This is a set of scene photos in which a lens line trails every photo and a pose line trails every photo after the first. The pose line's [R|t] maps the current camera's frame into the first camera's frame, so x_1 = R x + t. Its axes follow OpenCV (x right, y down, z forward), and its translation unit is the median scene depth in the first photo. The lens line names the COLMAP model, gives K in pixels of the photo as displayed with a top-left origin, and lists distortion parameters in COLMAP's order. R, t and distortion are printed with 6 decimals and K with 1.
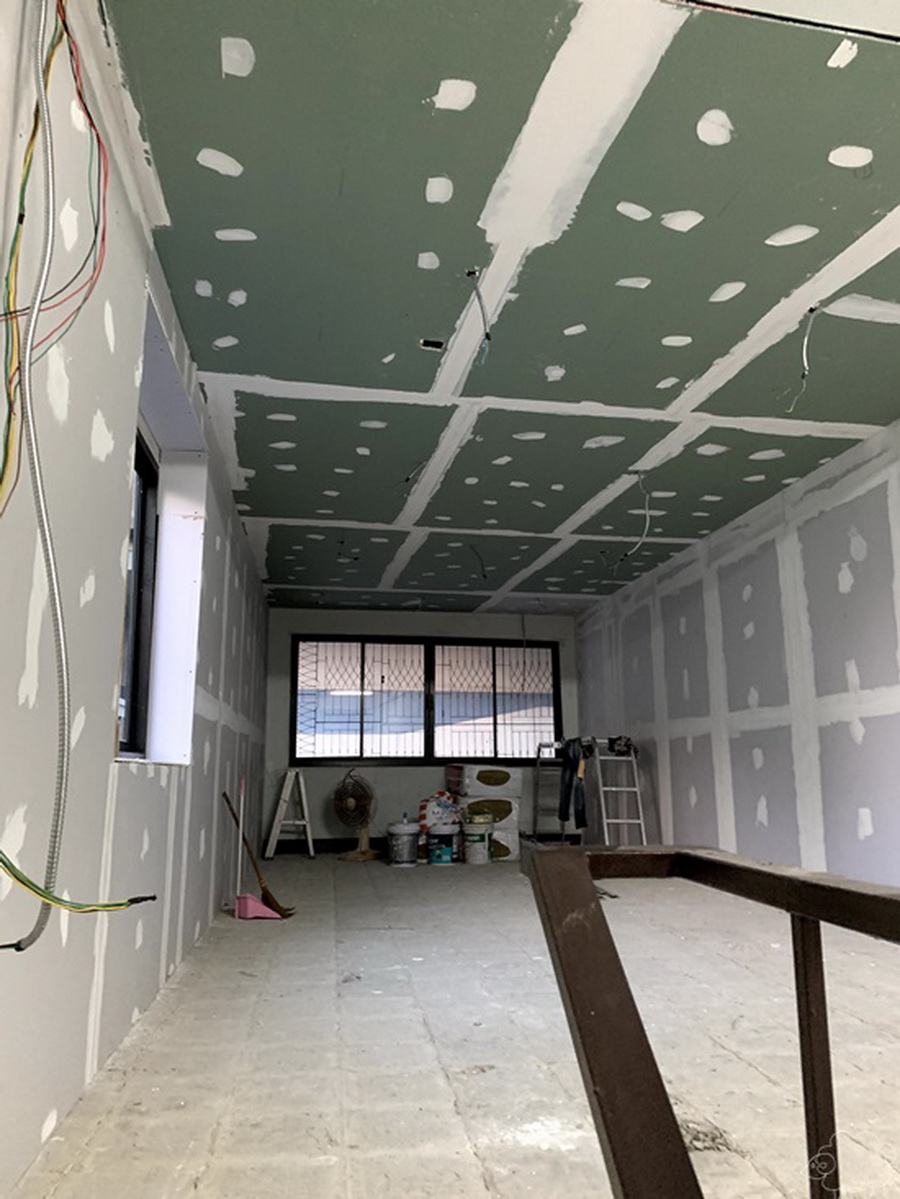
lens RADIAL K [[920.3, 0, 456.4], [0, 920.3, 605.8], [0, 0, 1]] dist [0.130354, -0.312545]
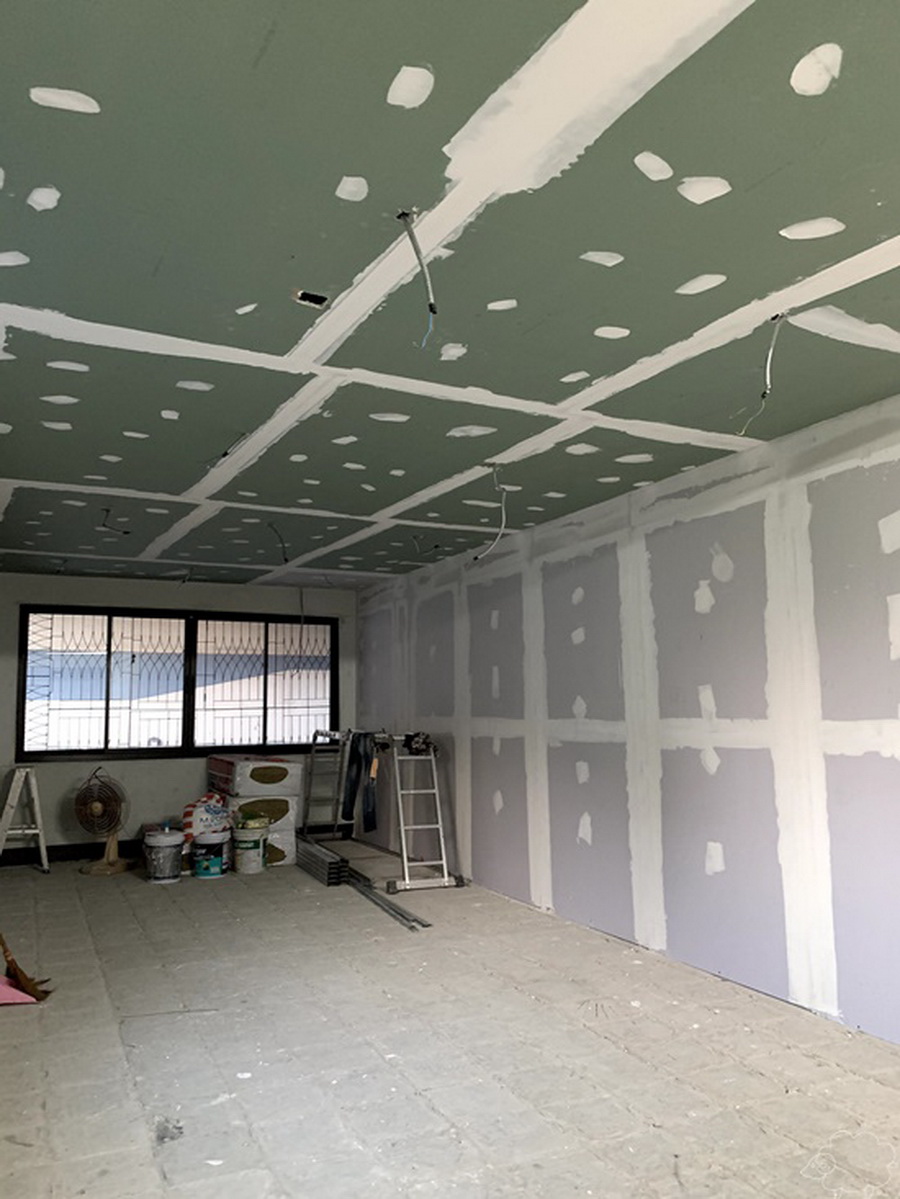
lens RADIAL K [[918.2, 0, 452.7], [0, 918.2, 596.3], [0, 0, 1]] dist [0.037285, -0.039845]
pose [[0.955586, 0.028263, 0.293354, -0.084204], [-0.044524, 0.997811, 0.048903, -0.056120], [-0.291330, -0.059792, 0.954752, 0.163449]]
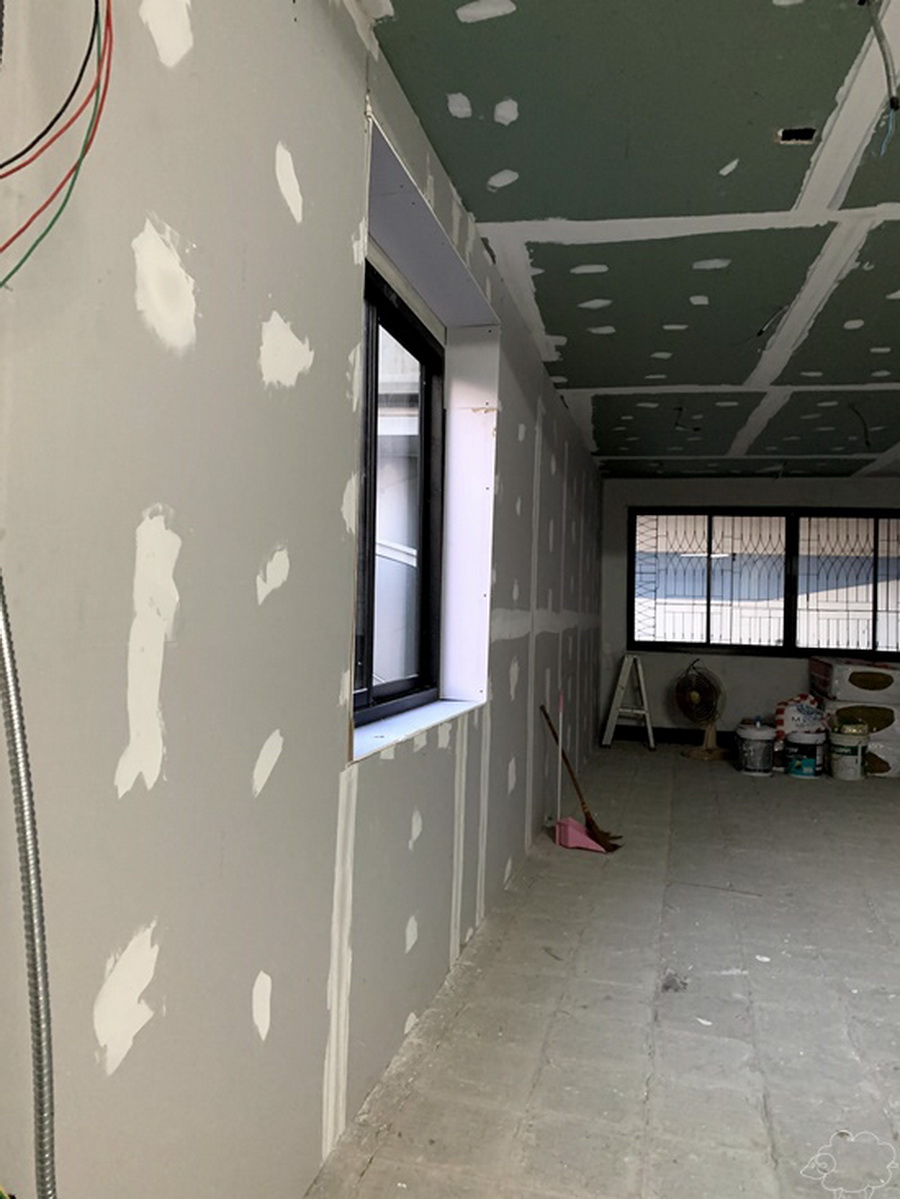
lens RADIAL K [[918.2, 0, 452.7], [0, 918.2, 596.3], [0, 0, 1]] dist [0.037285, -0.039845]
pose [[0.927022, 0.023978, -0.374239, 0.000801], [0.036136, 0.987598, 0.152790, -0.043880], [0.373261, -0.155164, 0.914659, 0.166733]]
